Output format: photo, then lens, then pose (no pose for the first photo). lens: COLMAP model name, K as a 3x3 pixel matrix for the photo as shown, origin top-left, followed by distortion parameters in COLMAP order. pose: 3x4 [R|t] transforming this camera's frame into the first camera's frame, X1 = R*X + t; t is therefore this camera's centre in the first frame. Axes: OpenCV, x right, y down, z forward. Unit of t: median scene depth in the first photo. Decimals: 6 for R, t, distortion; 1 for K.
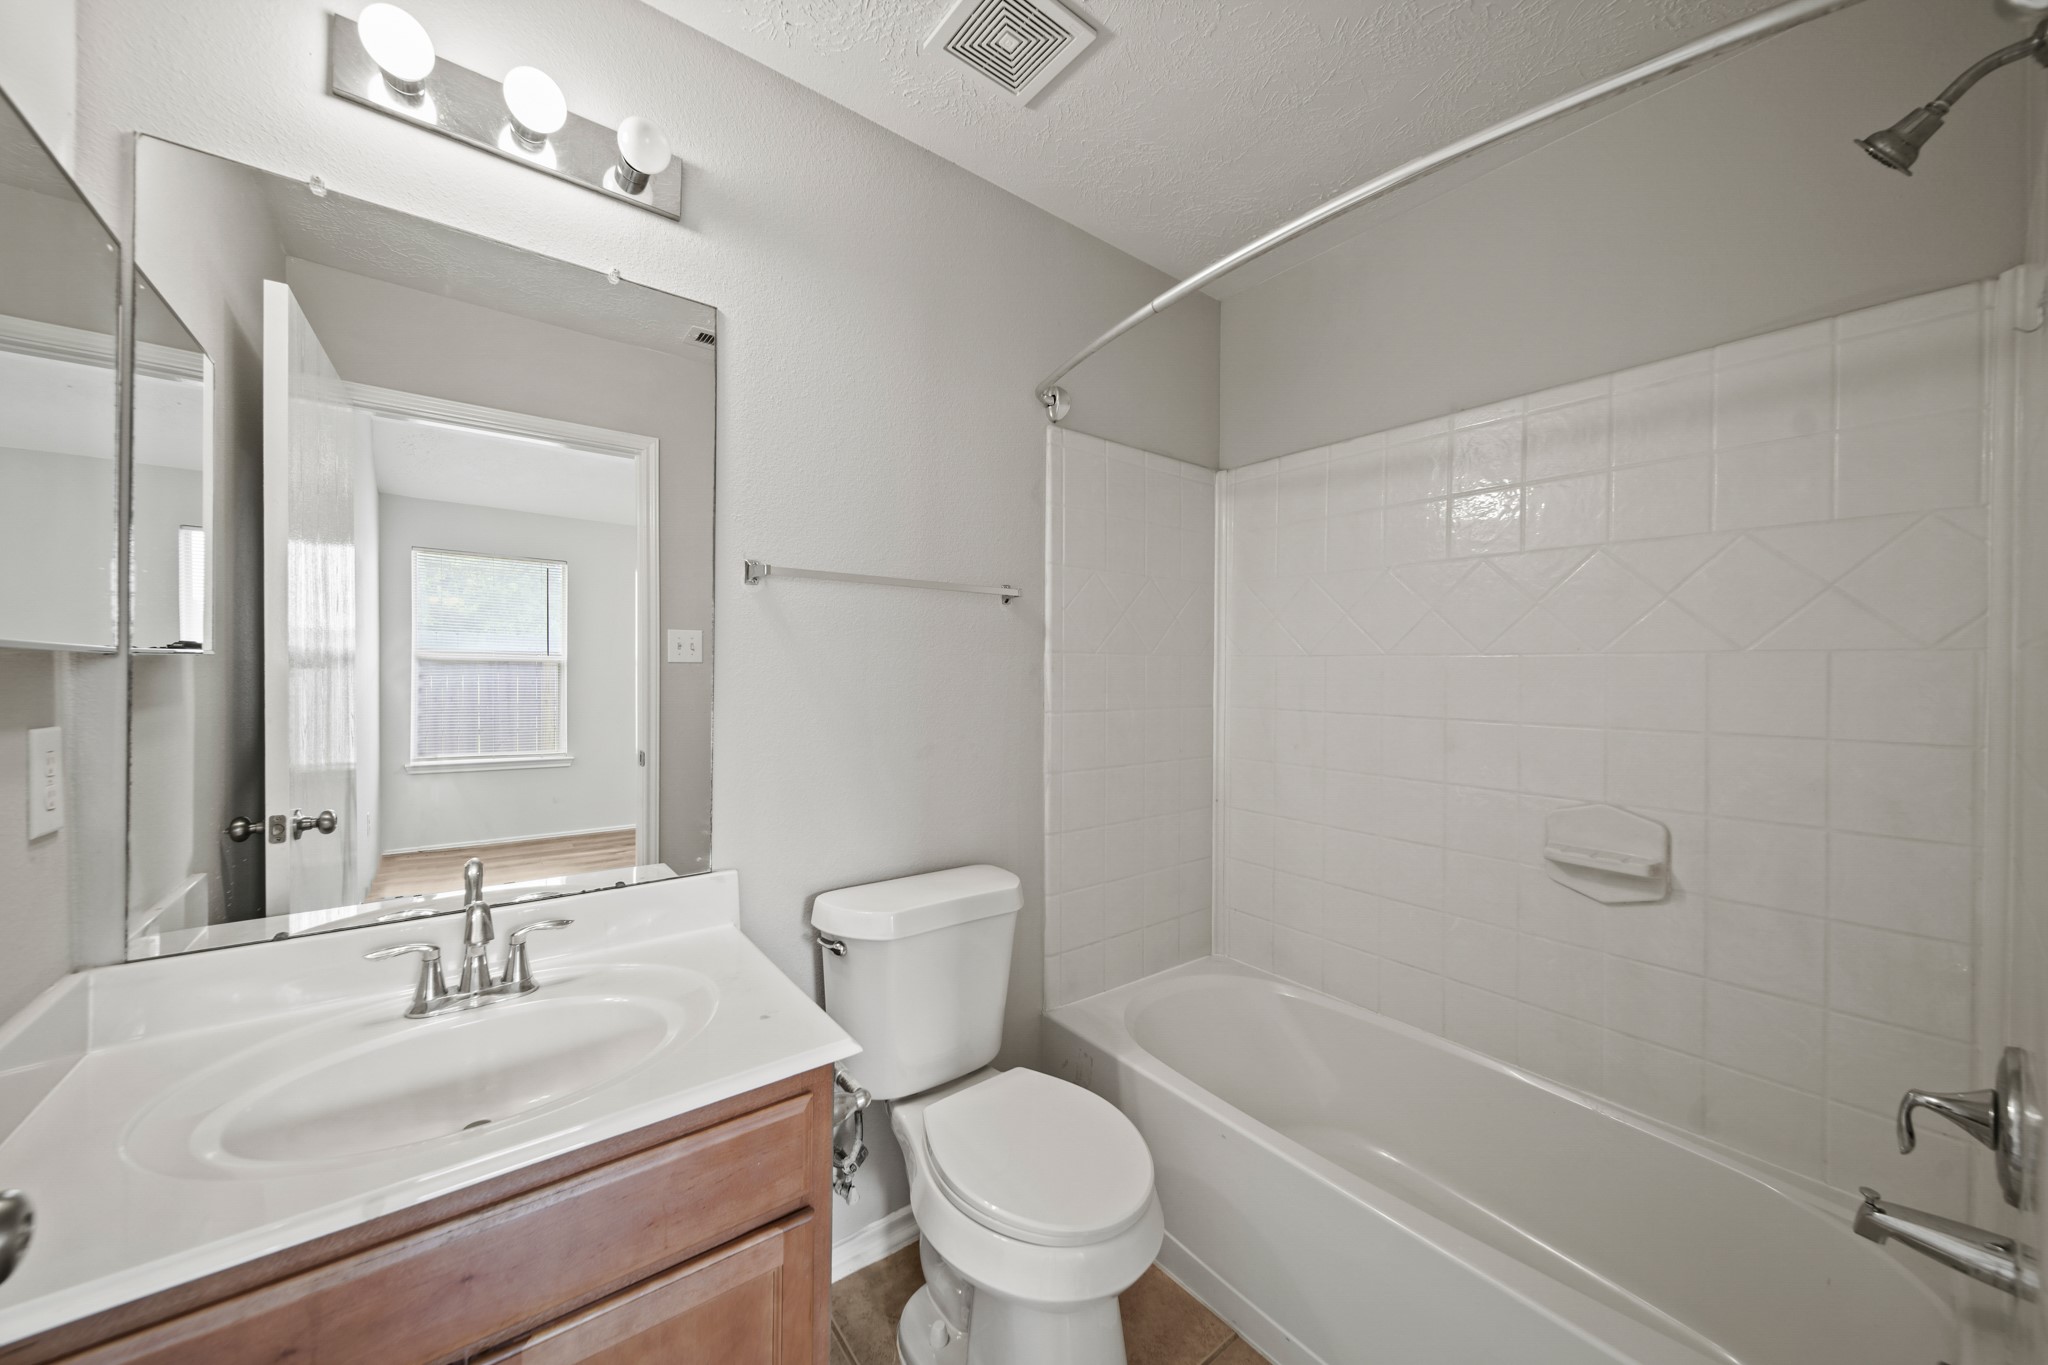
lens RADIAL K [[723.1, 0, 1025.7], [0, 723.1, 674.6], [0, 0, 1]] dist [0.000741, -0.000153]
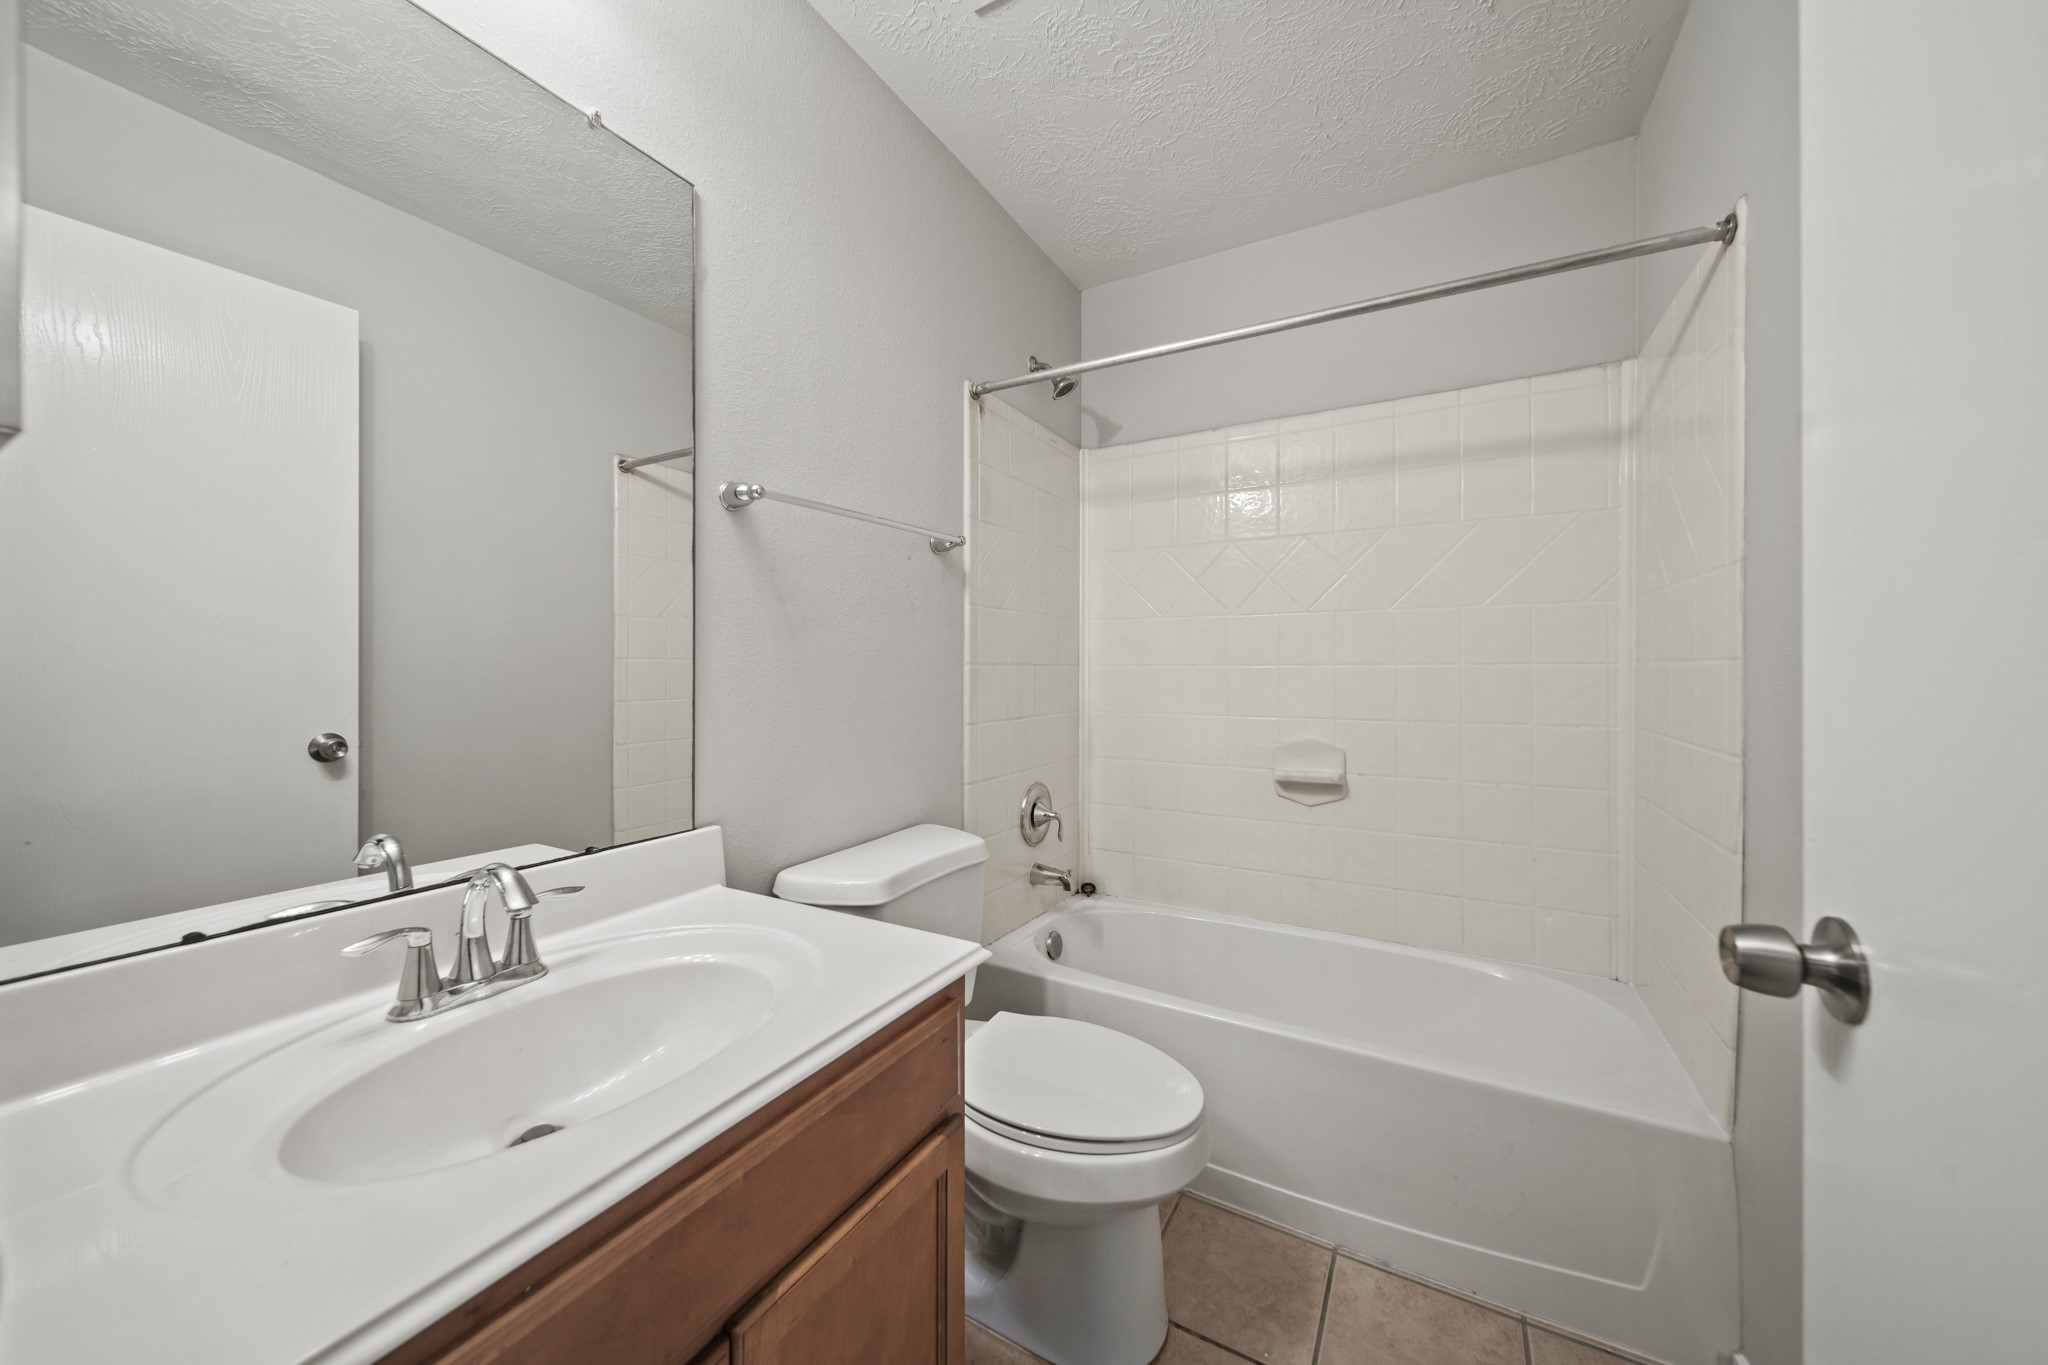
lens RADIAL K [[723.1, 0, 1025.7], [0, 723.1, 674.6], [0, 0, 1]] dist [0.000741, -0.000153]
pose [[0.916111, -0.006656, 0.400870, -0.468995], [-0.000465, 0.999844, 0.017664, 0.077381], [-0.400925, -0.016369, 0.915965, 0.028098]]
